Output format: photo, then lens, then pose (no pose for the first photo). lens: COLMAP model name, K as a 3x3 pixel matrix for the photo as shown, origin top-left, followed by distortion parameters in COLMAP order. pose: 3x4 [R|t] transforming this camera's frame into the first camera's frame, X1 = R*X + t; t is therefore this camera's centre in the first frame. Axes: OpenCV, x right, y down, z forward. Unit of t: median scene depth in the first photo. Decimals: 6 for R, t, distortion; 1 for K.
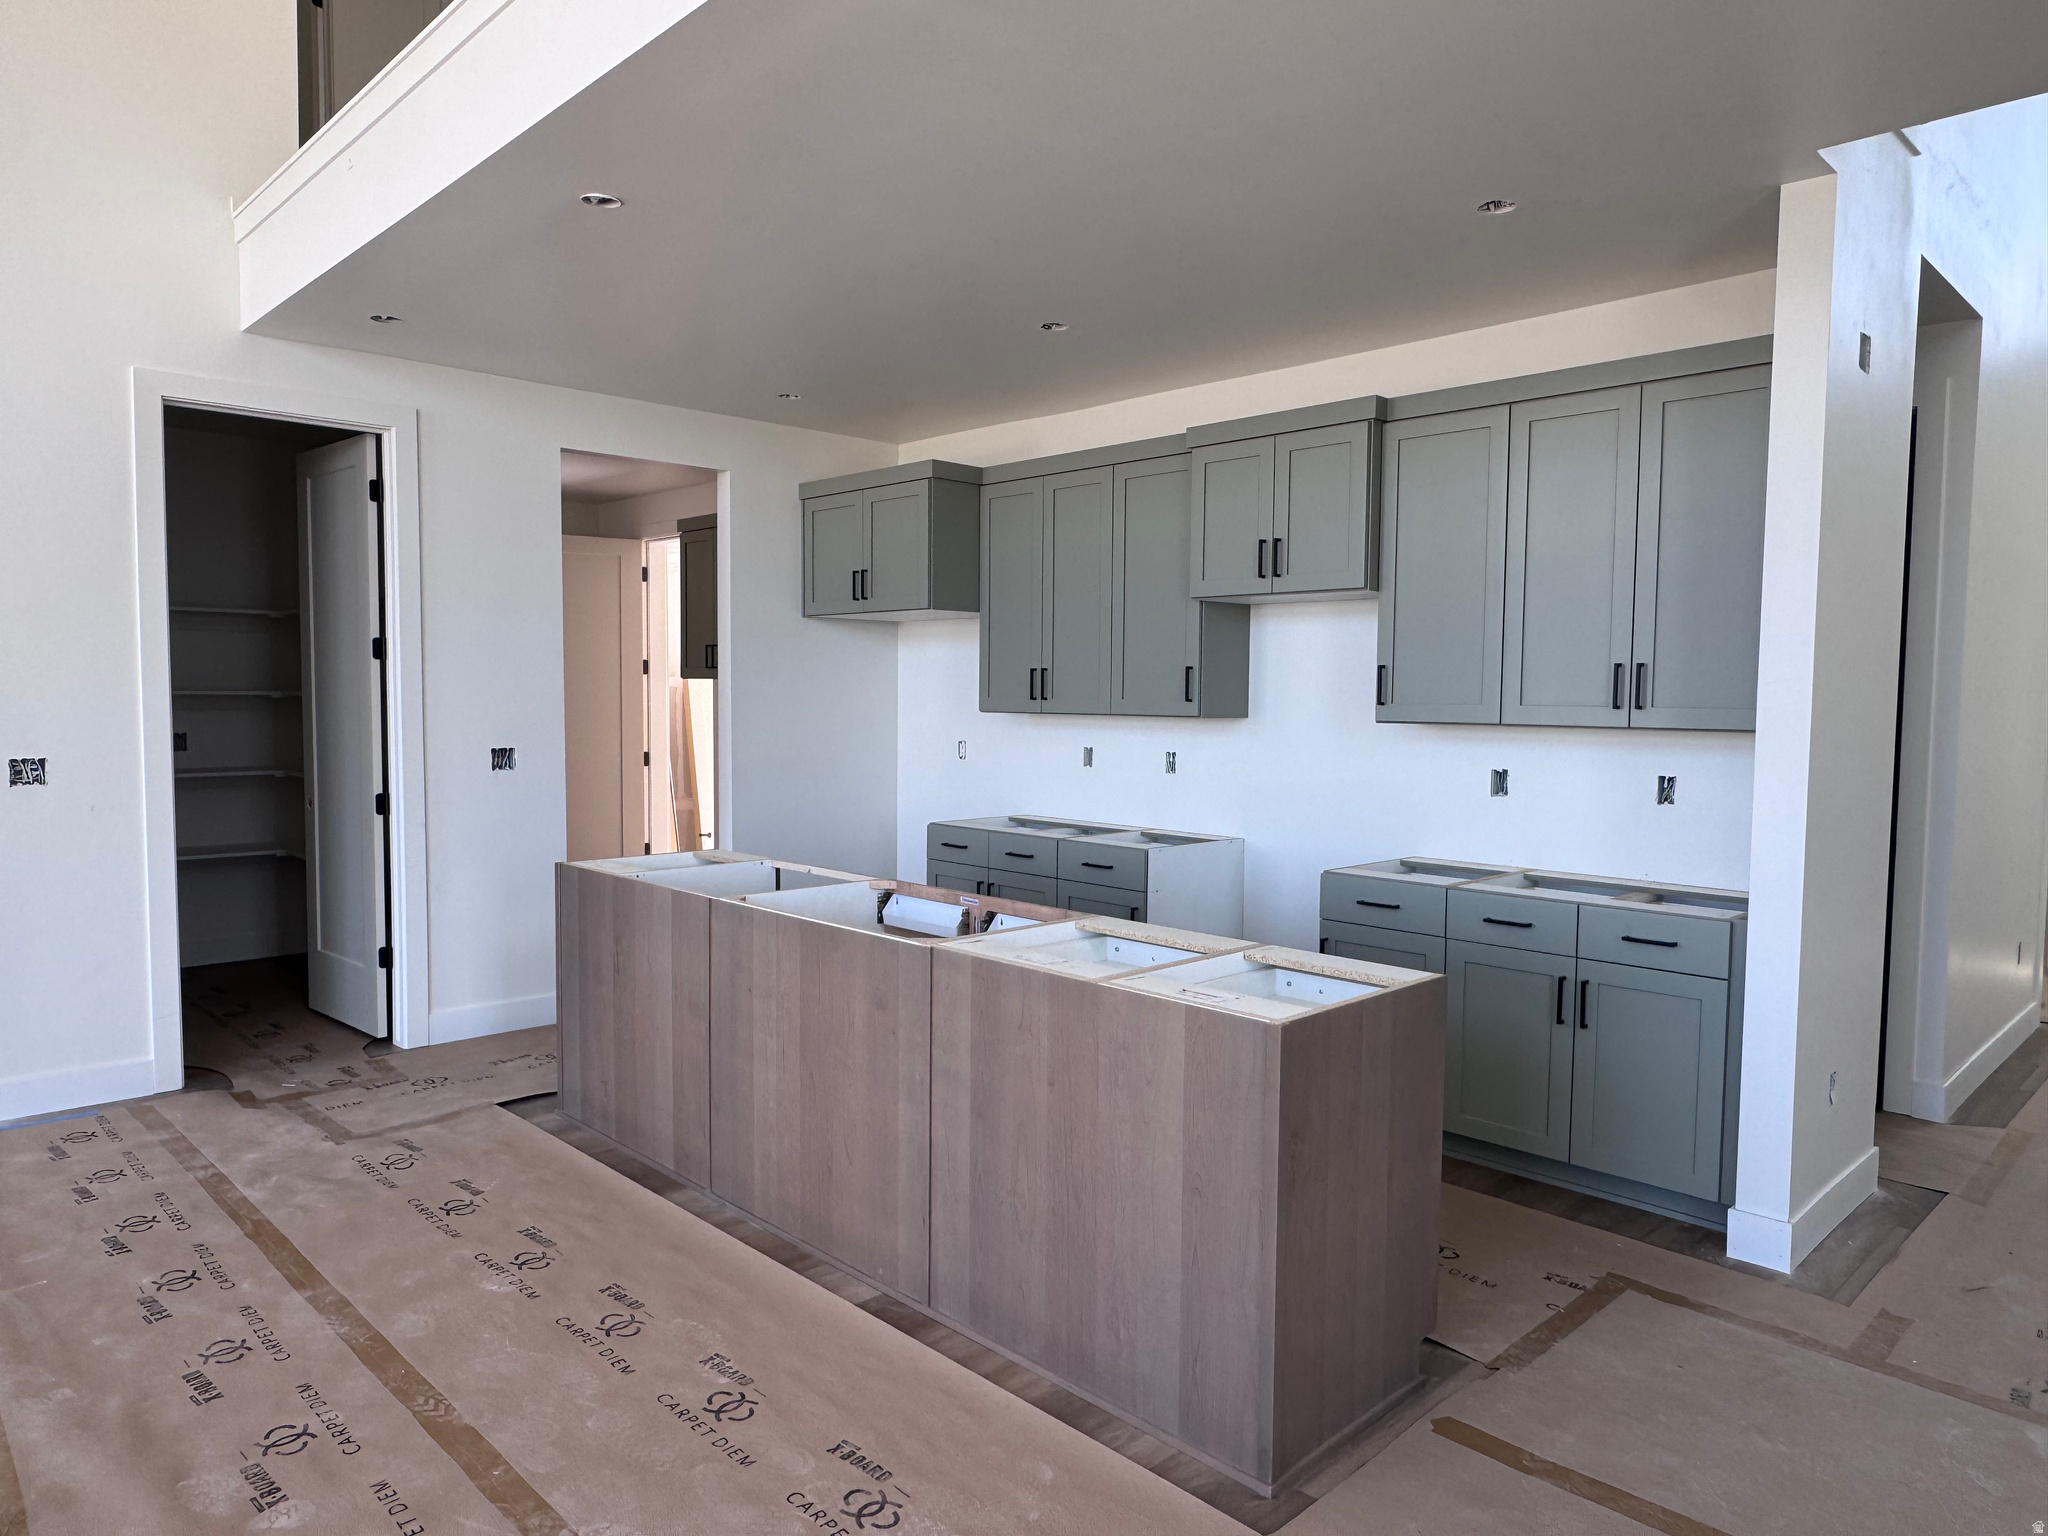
lens RADIAL K [[1318.1, 0, 1024.0], [0, 1318.1, 768.0], [0, 0, 1]] dist [0.002416, 0.001754]
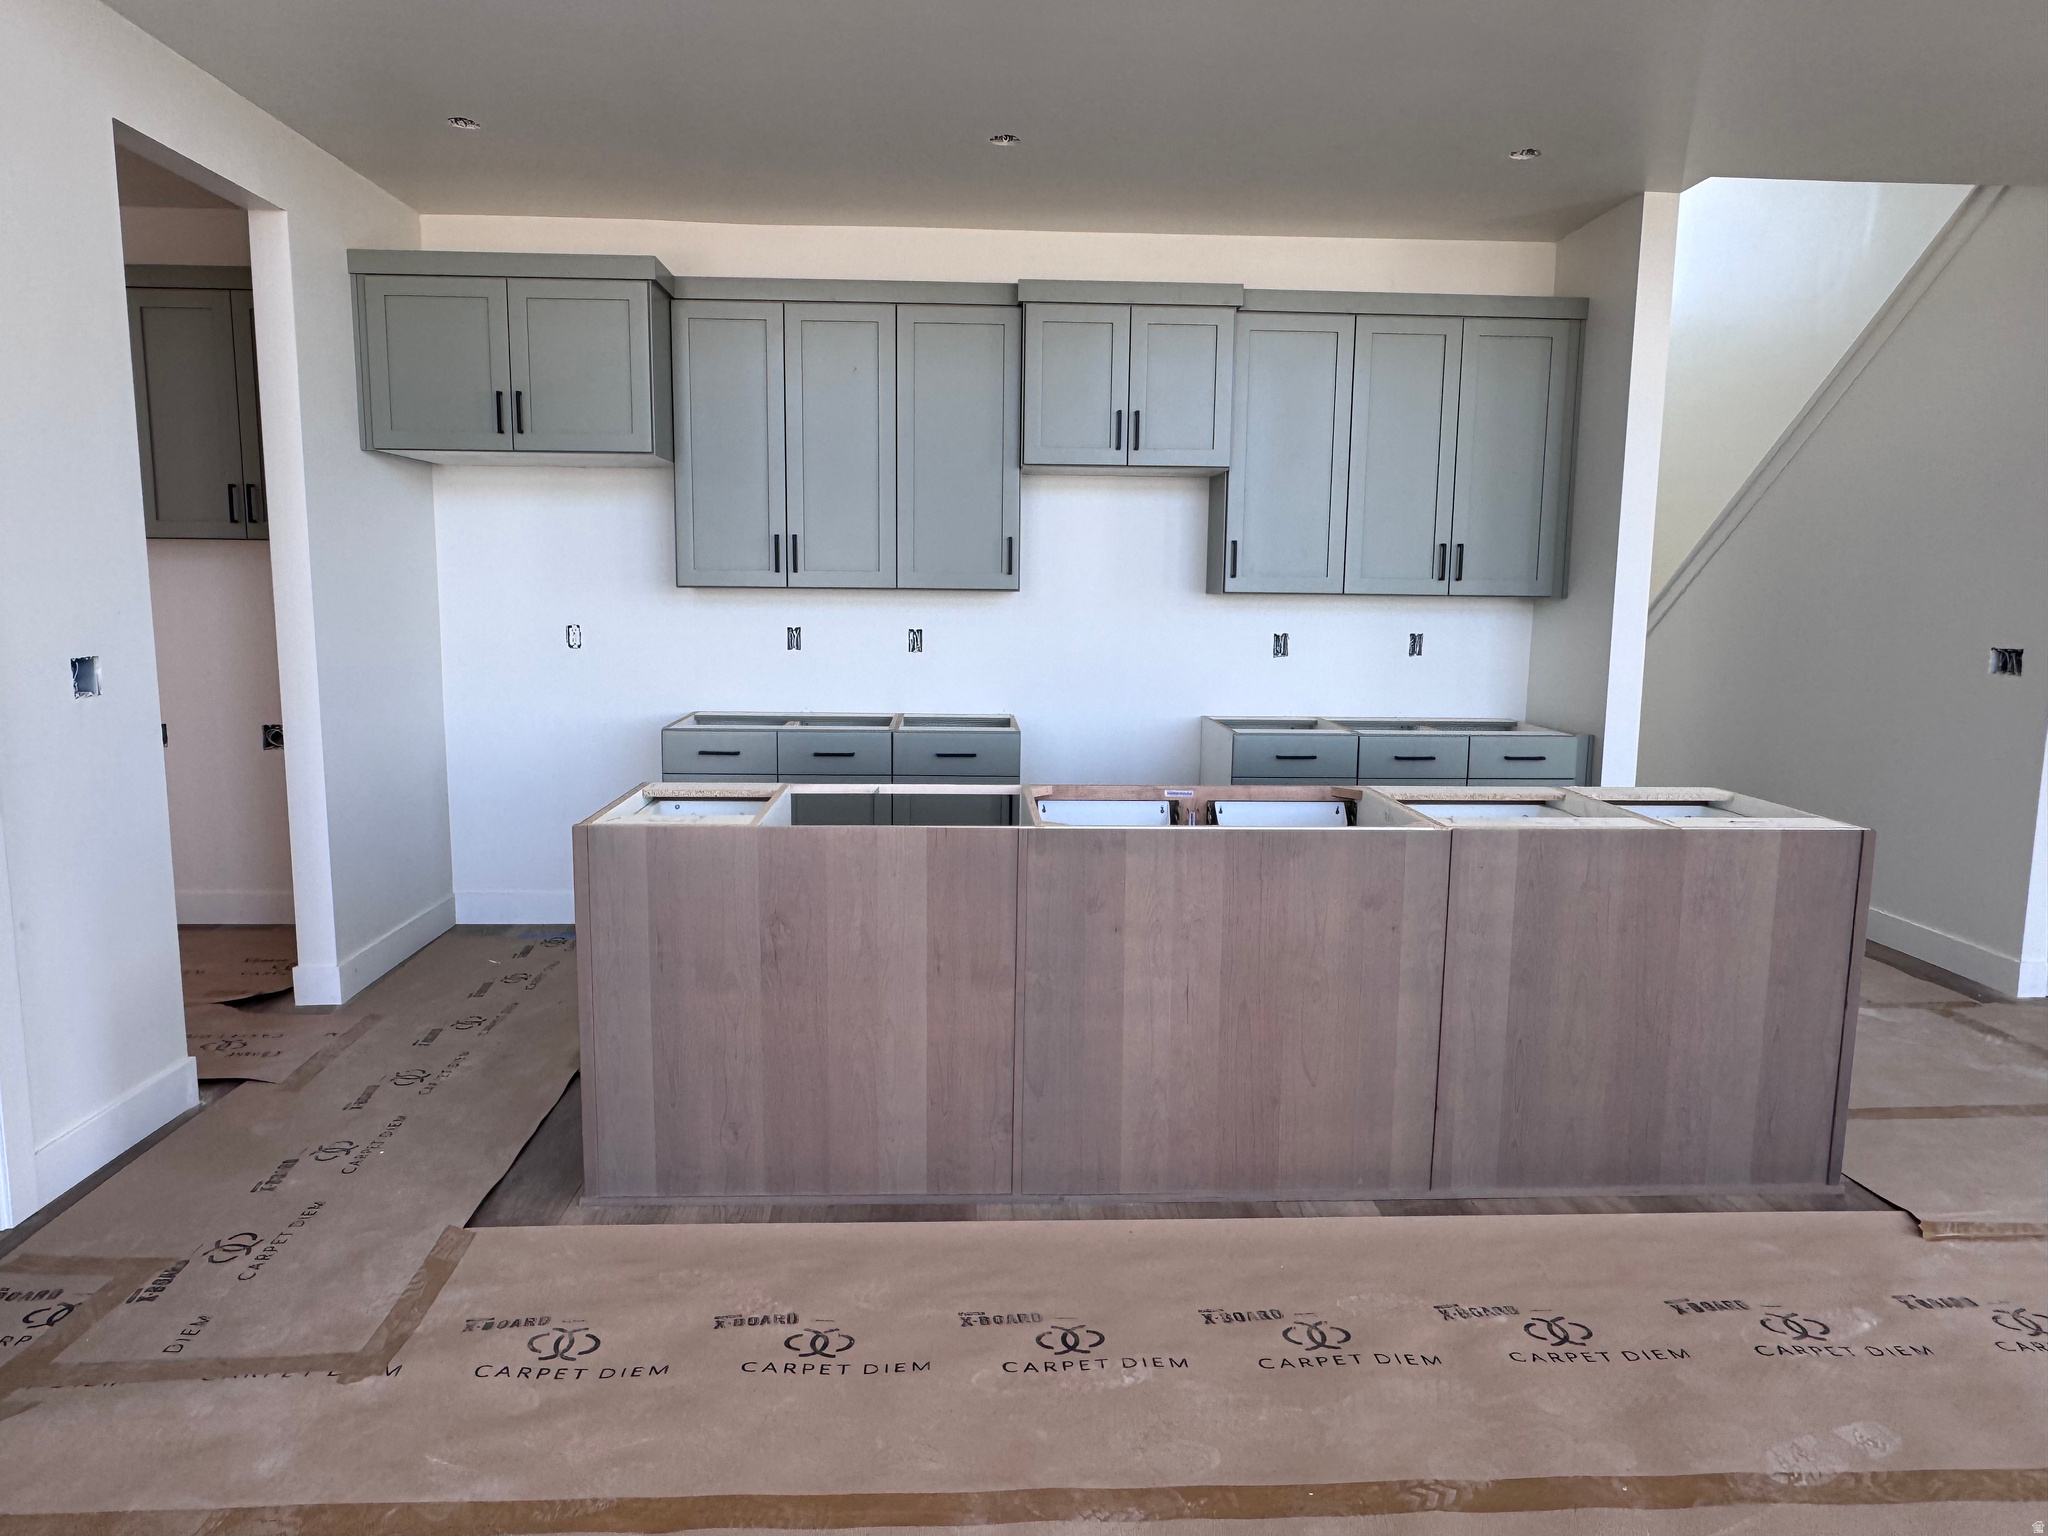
lens RADIAL K [[1304.2, 0, 1024.0], [0, 1304.2, 768.0], [0, 0, 1]] dist [-0.005001, 0.002040]
pose [[0.660617, -0.108704, 0.742811, -0.785527], [0.037536, 0.993006, 0.111935, -0.022152], [-0.749784, -0.046064, 0.660077, 0.486630]]
